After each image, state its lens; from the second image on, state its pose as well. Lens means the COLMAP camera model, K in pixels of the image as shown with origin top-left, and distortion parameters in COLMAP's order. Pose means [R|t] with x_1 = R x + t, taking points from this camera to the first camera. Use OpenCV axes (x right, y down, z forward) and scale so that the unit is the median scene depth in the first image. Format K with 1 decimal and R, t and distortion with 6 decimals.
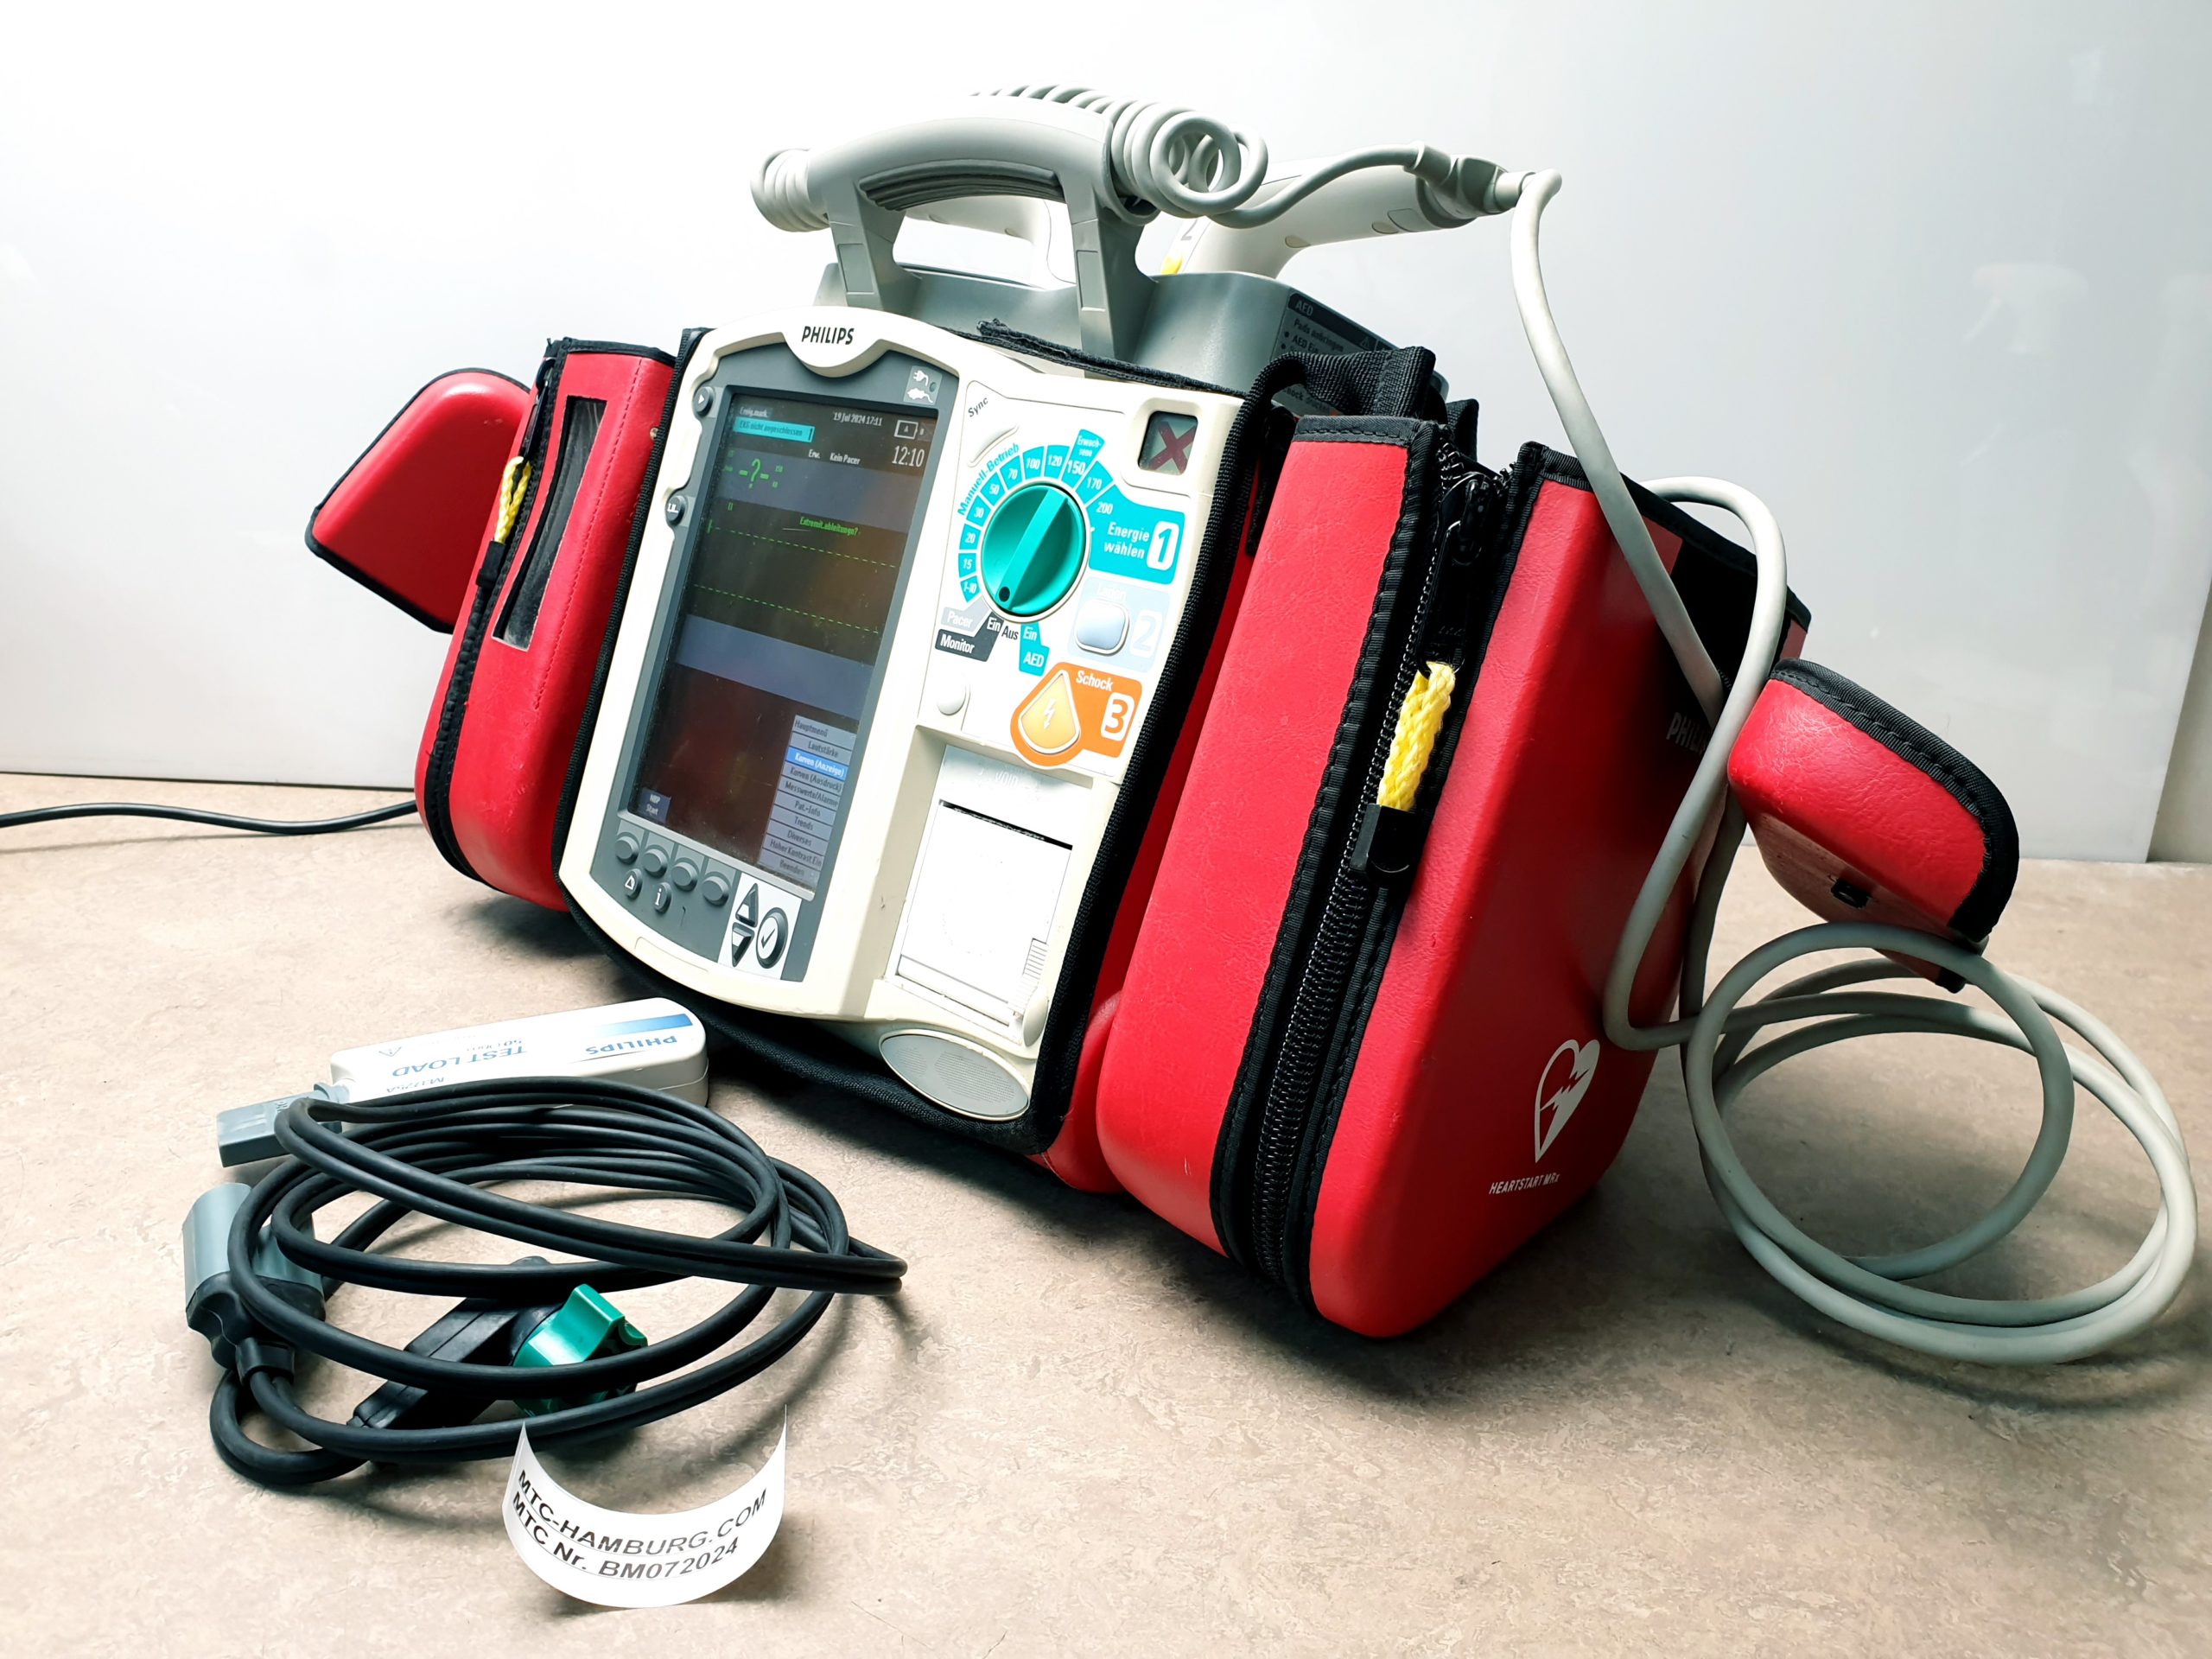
lens RADIAL K [[1793.2, 0, 1151.3], [0, 1793.2, 828.1], [0, 0, 1]] dist [0.030630, -0.130421]
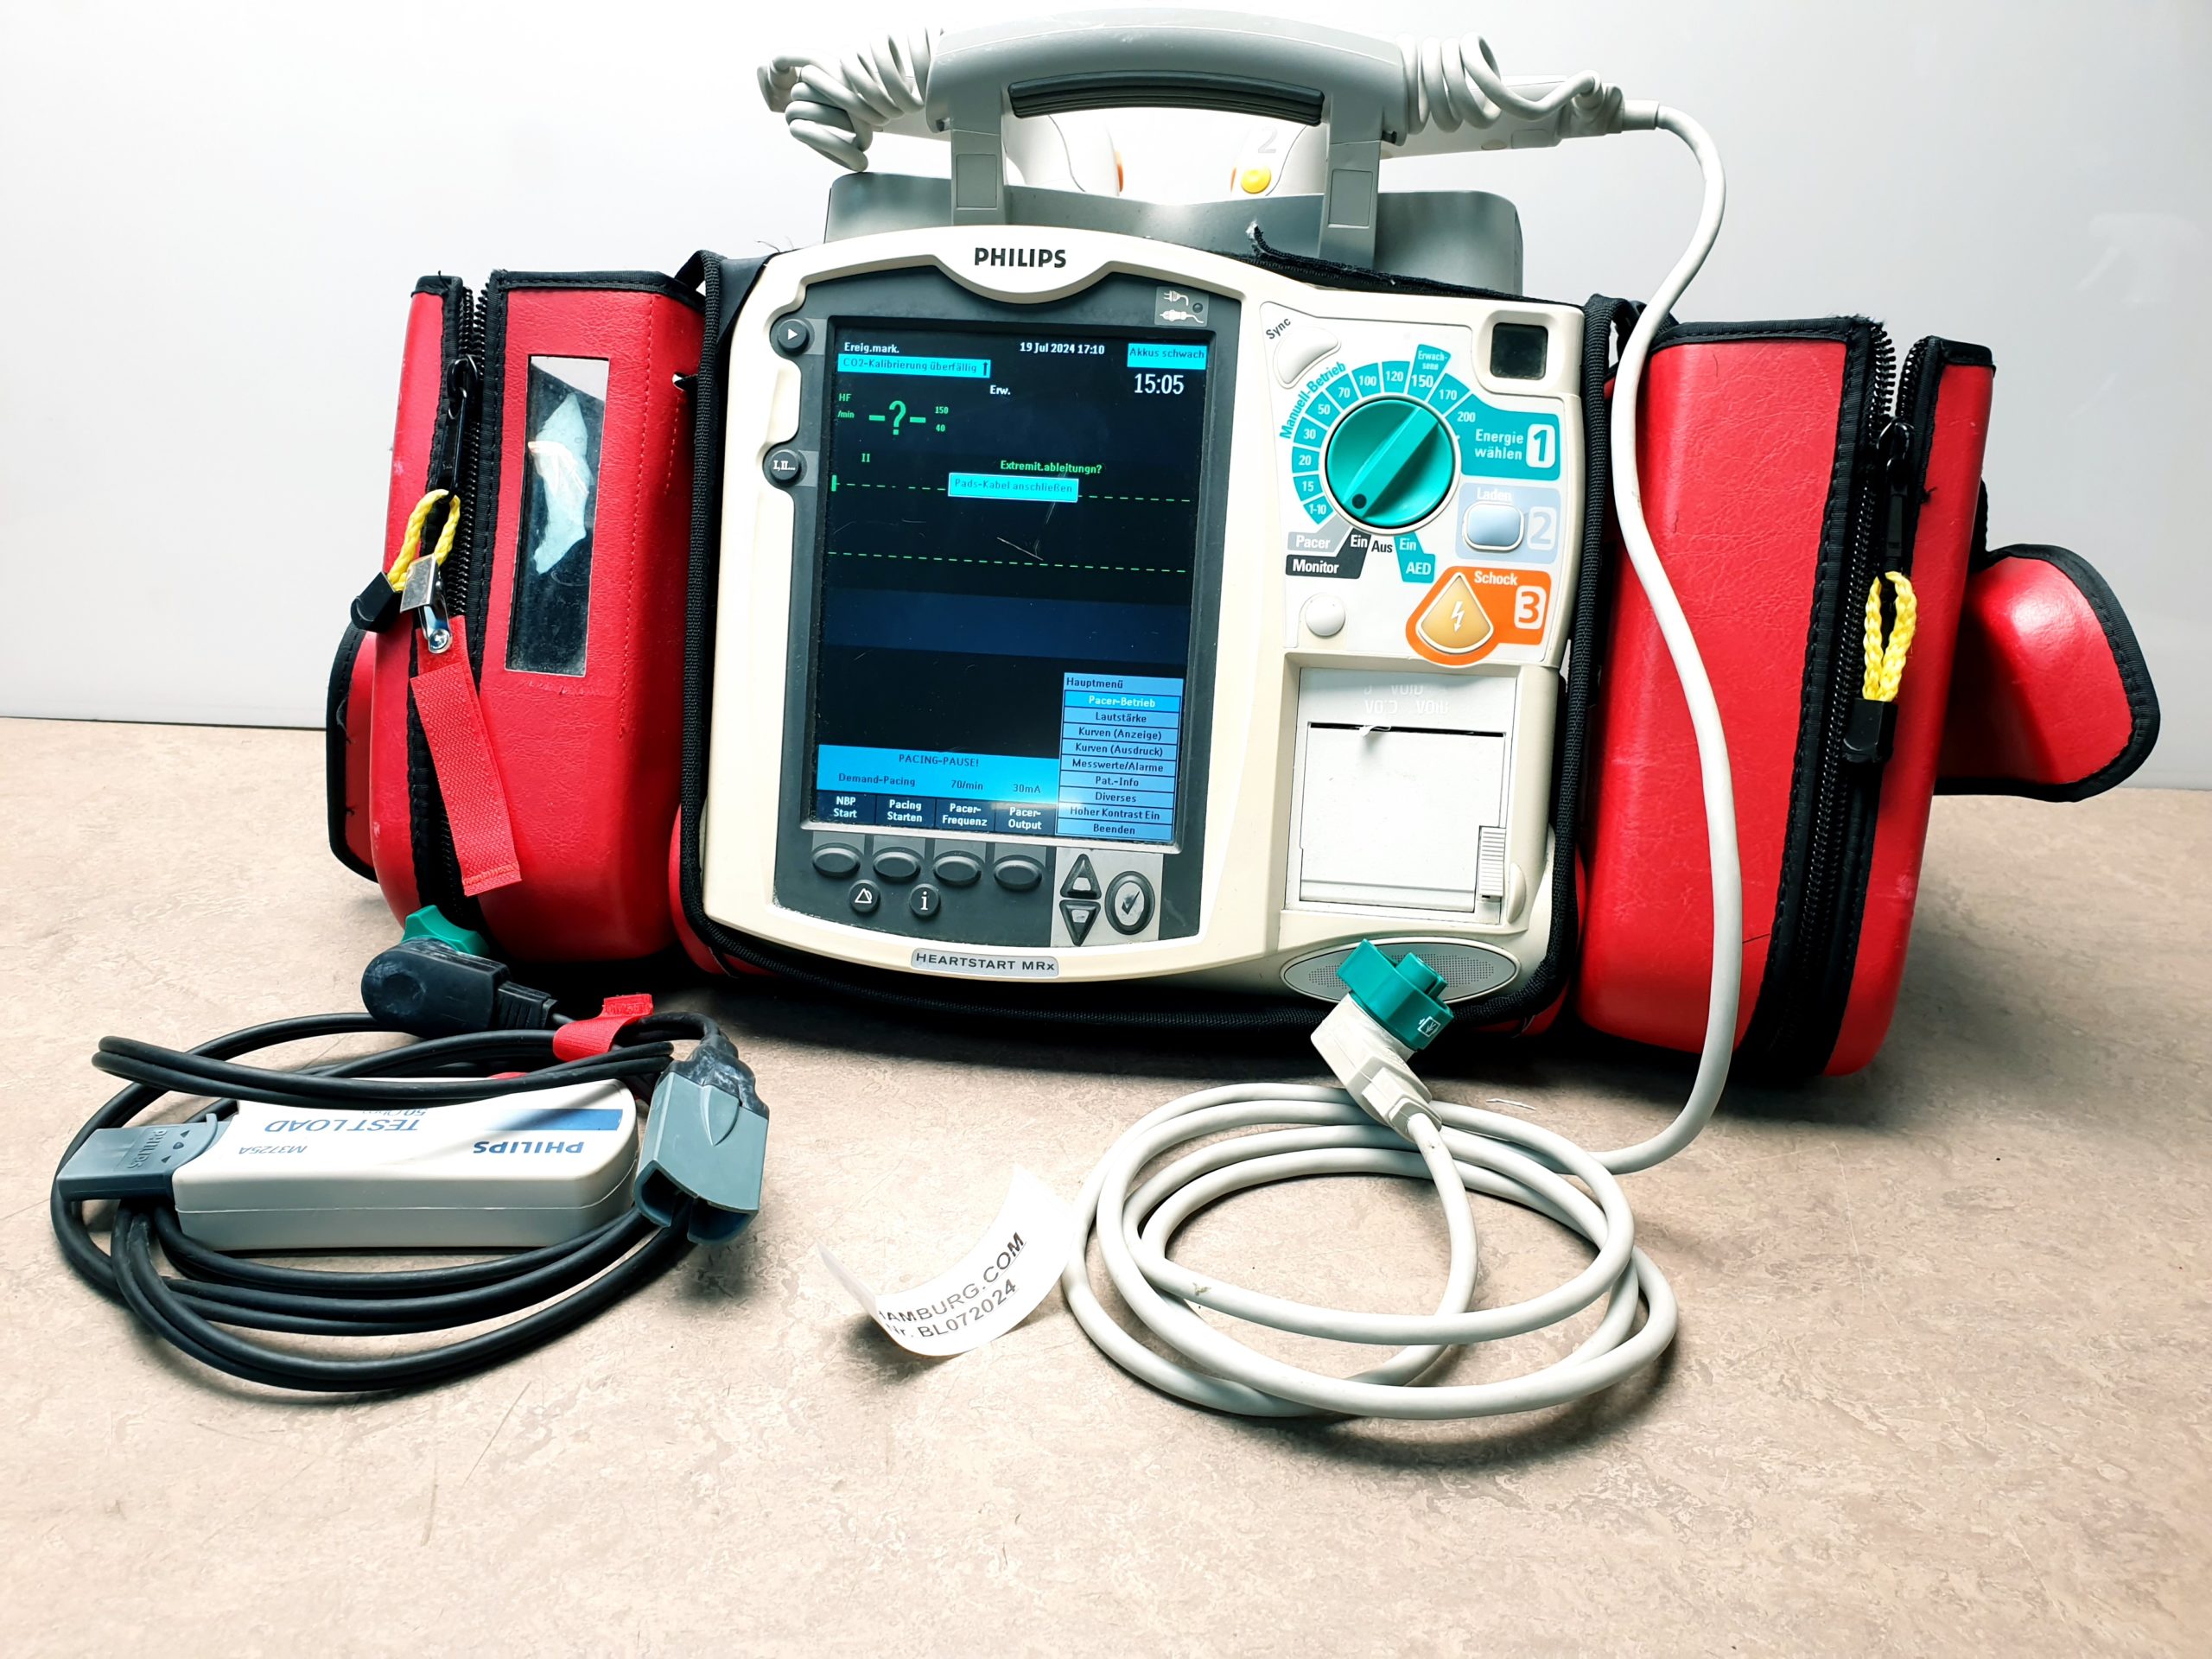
lens RADIAL K [[1793.3, 0, 1107.4], [0, 1793.3, 837.8], [0, 0, 1]] dist [-0.012579, 0.046564]
pose [[0.782476, -0.234799, 0.576716, -0.839997], [0.184688, 0.972018, 0.145157, -0.125189], [-0.594661, -0.007069, 0.803945, 0.260143]]
